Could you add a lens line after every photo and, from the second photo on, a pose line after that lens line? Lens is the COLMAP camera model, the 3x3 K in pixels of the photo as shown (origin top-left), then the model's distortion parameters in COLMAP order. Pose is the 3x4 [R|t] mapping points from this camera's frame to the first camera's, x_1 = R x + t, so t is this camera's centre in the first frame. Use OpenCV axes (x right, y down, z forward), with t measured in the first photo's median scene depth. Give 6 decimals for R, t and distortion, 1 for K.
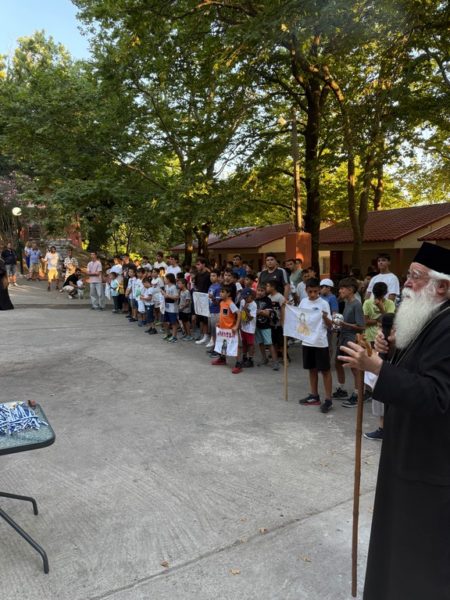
lens RADIAL K [[422.8, 0, 225.6], [0, 422.8, 300.6], [0, 0, 1]] dist [0.013757, -0.022216]
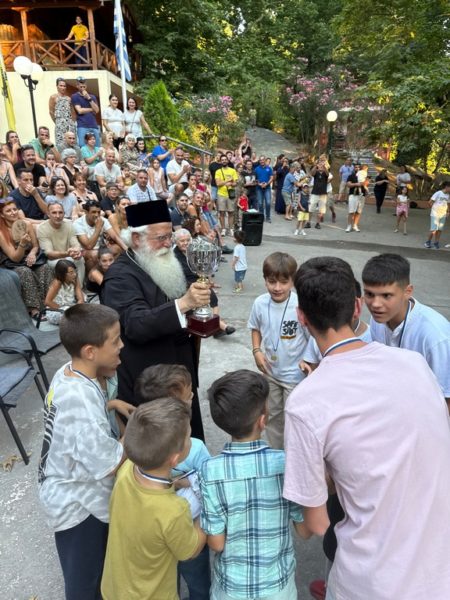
lens RADIAL K [[422.8, 0, 229.0], [0, 422.8, 304.0], [0, 0, 1]] dist [0.013757, -0.022216]
pose [[0.818218, 0.195483, -0.540653, -0.125019], [-0.079110, 0.969754, 0.230909, -0.025823], [0.569439, -0.146163, 0.808935, 0.142281]]
